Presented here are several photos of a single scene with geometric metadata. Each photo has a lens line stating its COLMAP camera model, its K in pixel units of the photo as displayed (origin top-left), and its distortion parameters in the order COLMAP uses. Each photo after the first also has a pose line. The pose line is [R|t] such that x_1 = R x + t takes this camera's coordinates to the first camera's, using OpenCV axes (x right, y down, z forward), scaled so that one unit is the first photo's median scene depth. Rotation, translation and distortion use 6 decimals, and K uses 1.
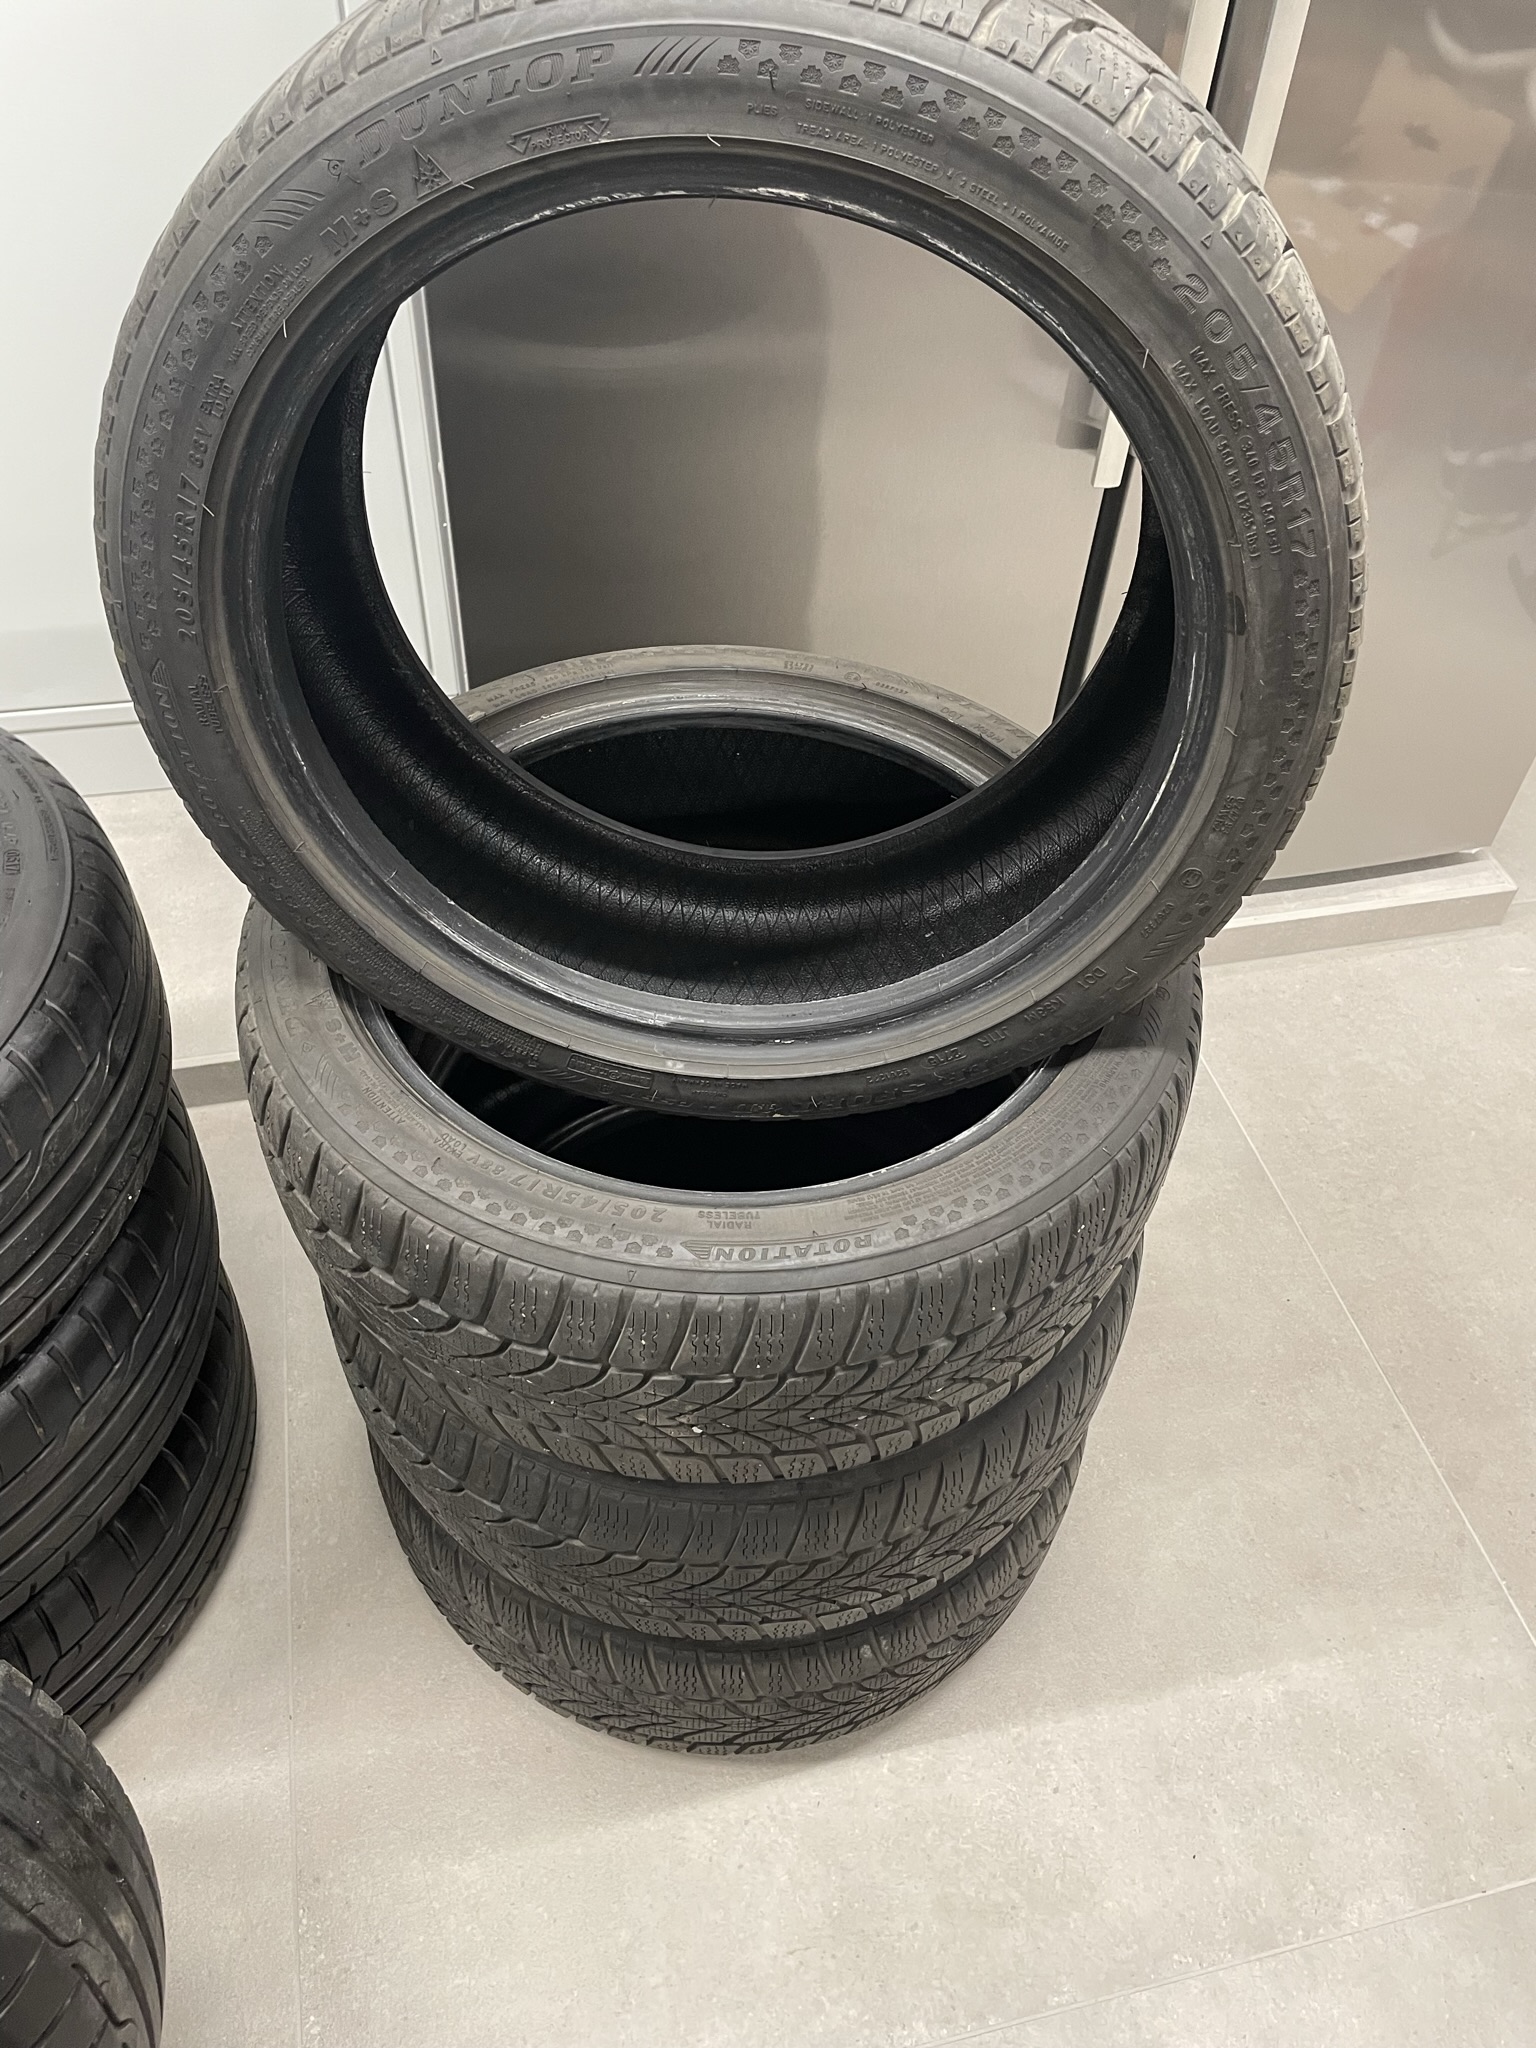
lens RADIAL K [[1575.3, 0, 768.0], [0, 1575.3, 1024.0], [0, 0, 1]] dist [0.077531, -0.116438]
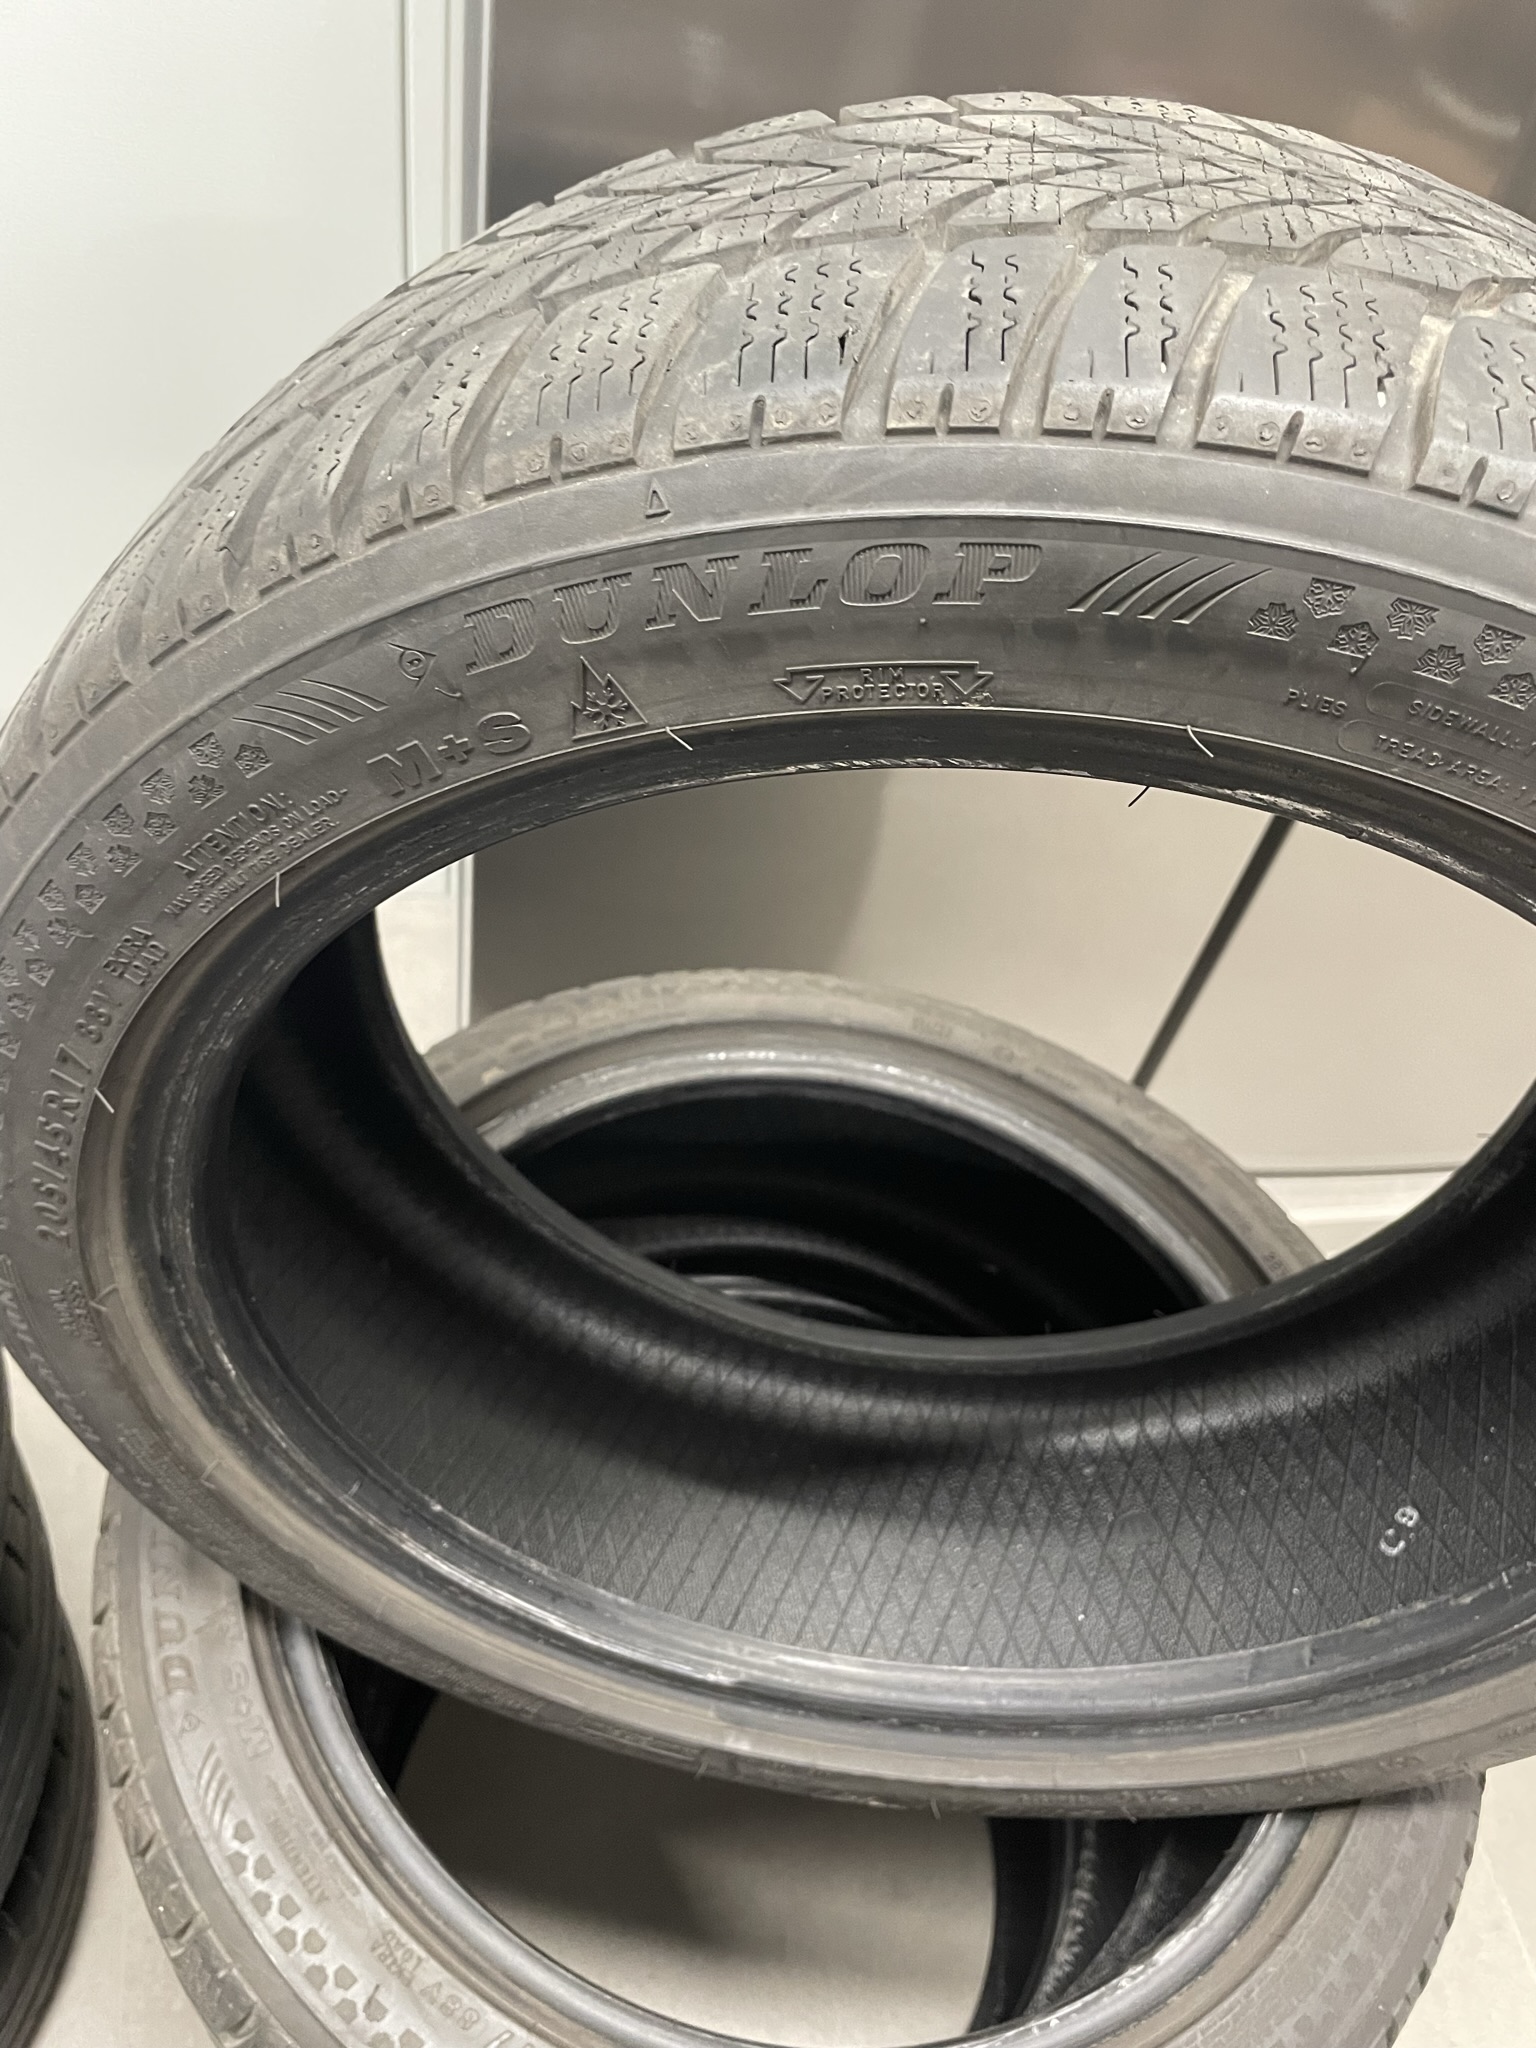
lens RADIAL K [[1575.3, 0, 768.0], [0, 1575.3, 1024.0], [0, 0, 1]] dist [0.077531, -0.116438]
pose [[0.992143, 0.115899, 0.047111, -0.153222], [-0.117356, 0.992654, 0.029426, -0.401082], [-0.043355, -0.034724, 0.998456, 0.444077]]
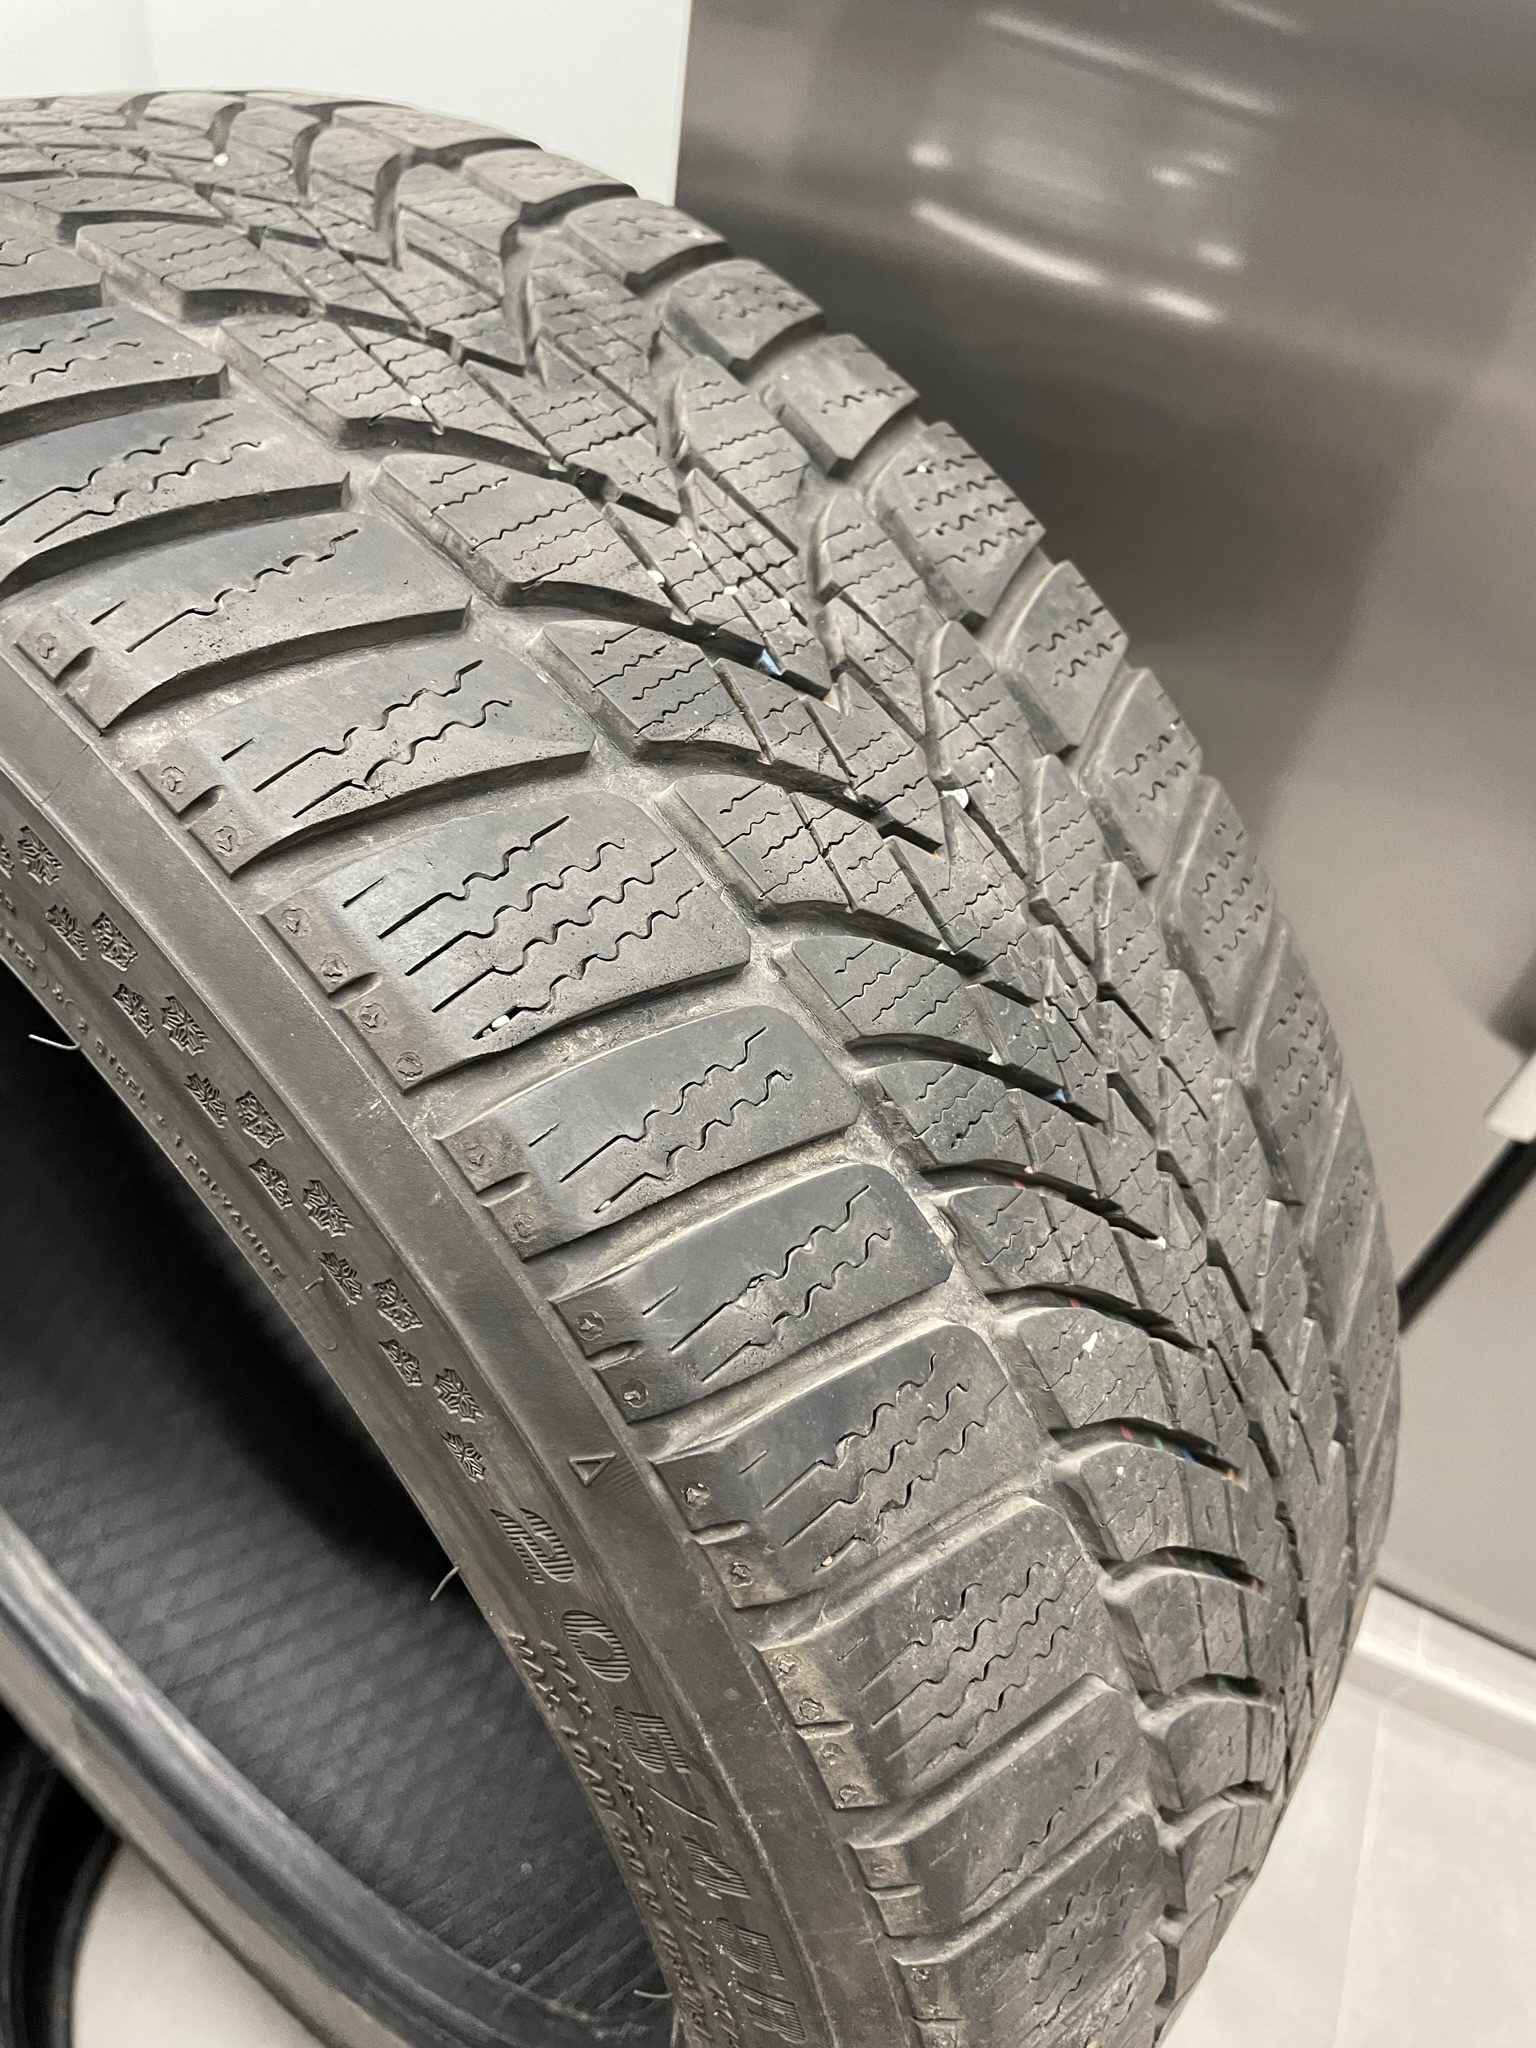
lens RADIAL K [[1575.3, 0, 768.0], [0, 1575.3, 1024.0], [0, 0, 1]] dist [0.077531, -0.116438]
pose [[0.817165, 0.466421, -0.338663, 0.337342], [-0.475816, 0.877469, 0.060384, -0.547580], [0.325331, 0.111798, 0.938968, 0.603673]]
